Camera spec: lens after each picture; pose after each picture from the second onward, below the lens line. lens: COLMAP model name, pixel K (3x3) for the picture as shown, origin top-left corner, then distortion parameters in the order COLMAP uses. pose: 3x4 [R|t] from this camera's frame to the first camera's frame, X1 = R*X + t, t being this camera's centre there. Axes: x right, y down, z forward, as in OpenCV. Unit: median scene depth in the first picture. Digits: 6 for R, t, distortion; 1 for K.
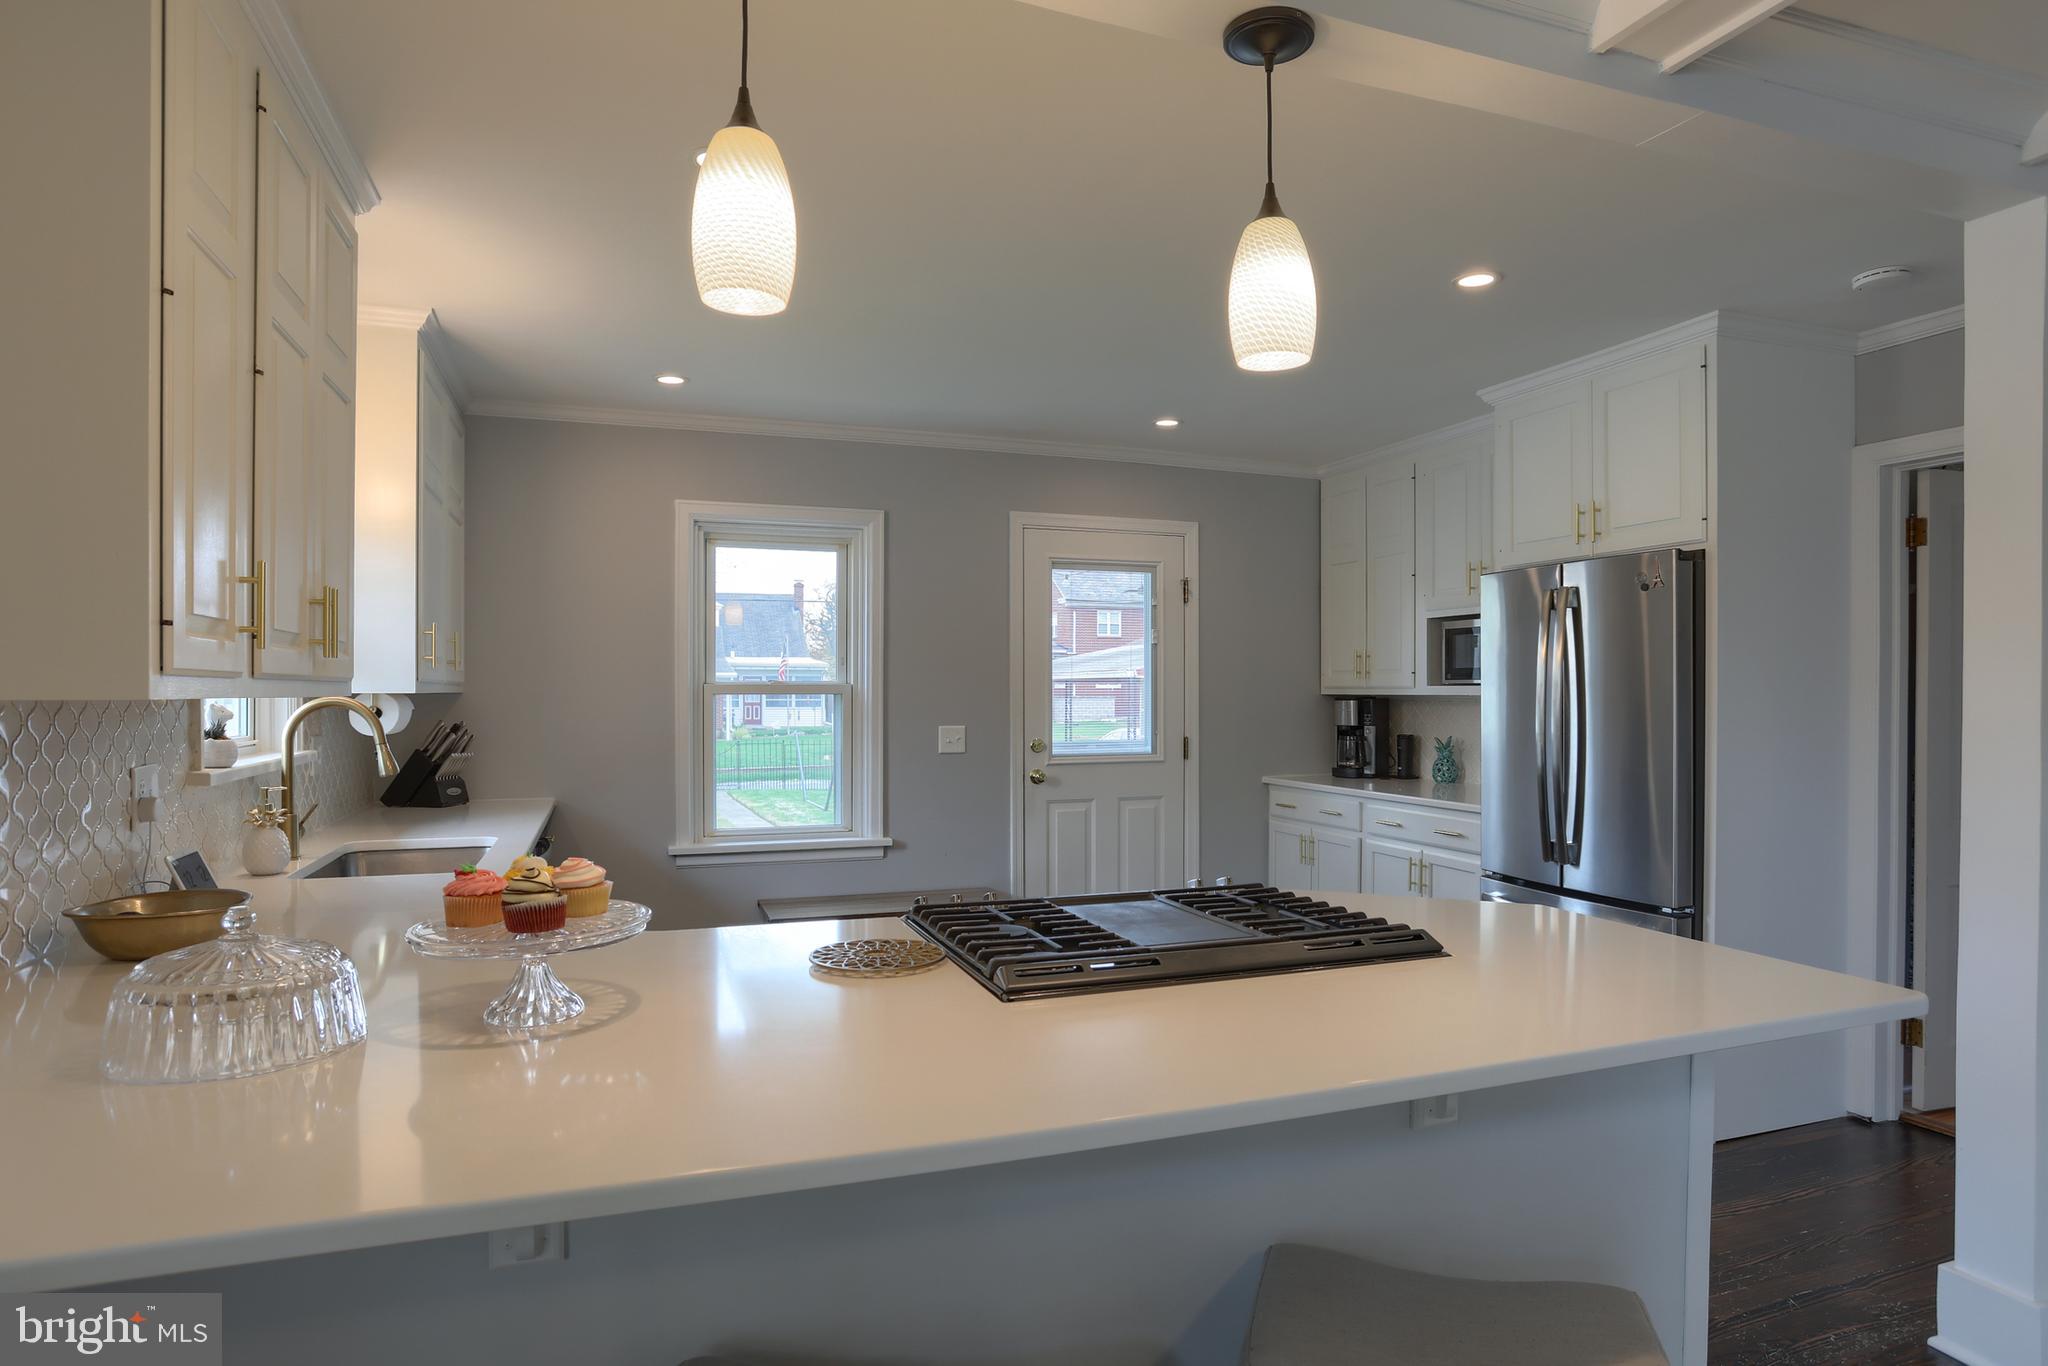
lens RADIAL K [[1139.8, 0, 1024.0], [0, 1139.8, 683.0], [0, 0, 1]] dist [-0.050010, 0.000152]
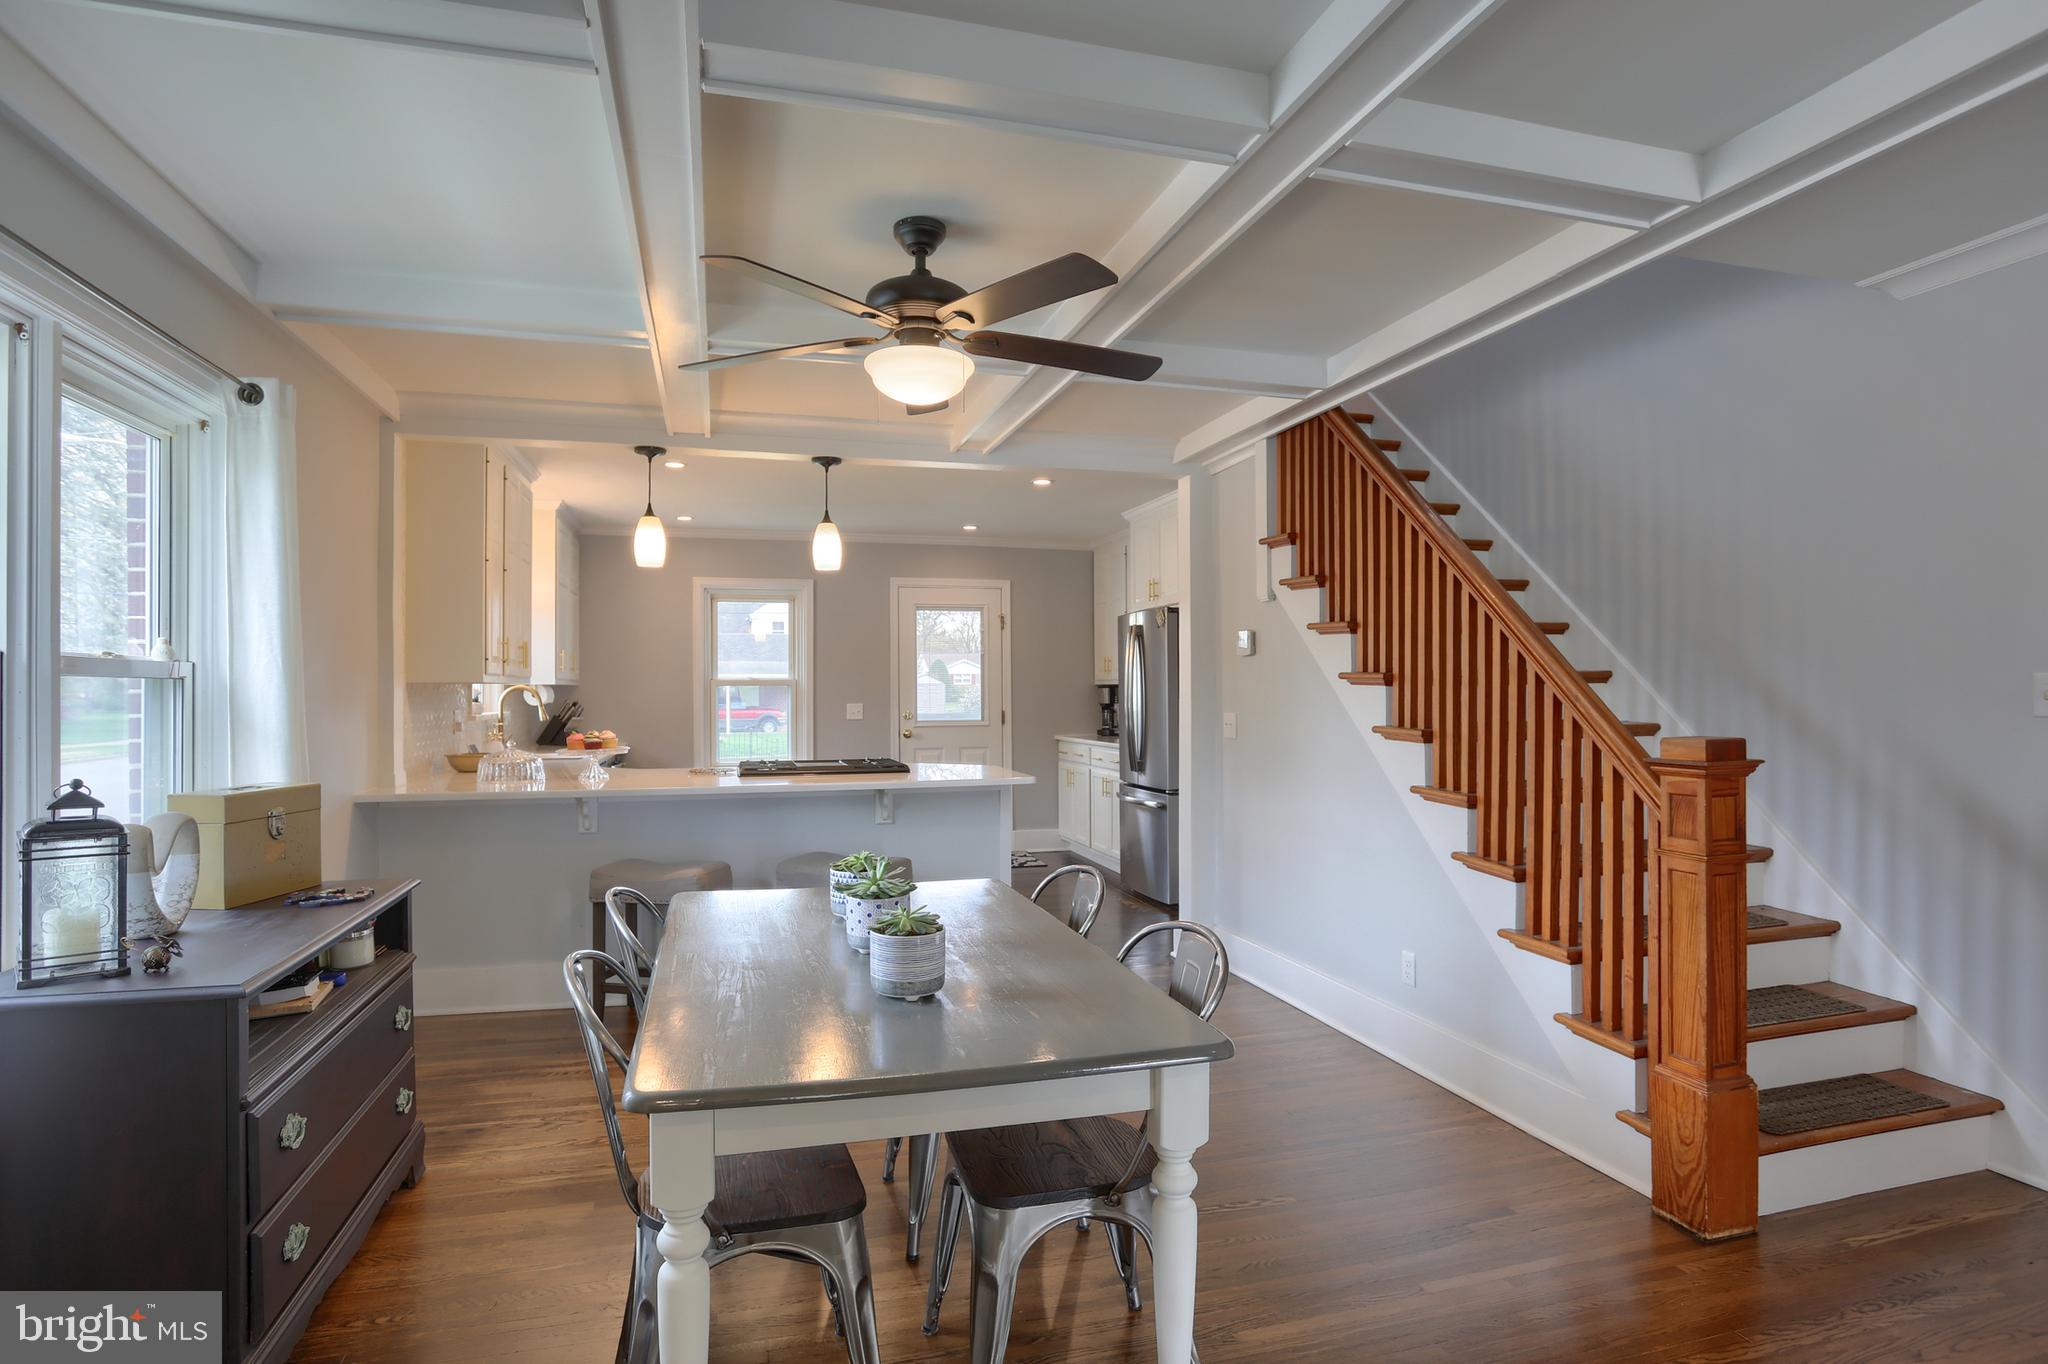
lens RADIAL K [[1079.8, 0, 1024.0], [0, 1079.8, 682.0], [0, 0, 1]] dist [-0.073616, 0.037513]
pose [[0.997344, -0.007104, -0.072487, 0.311249], [0.007053, 0.999975, -0.000954, 0.008280], [0.072492, 0.000440, 0.997369, -0.605381]]
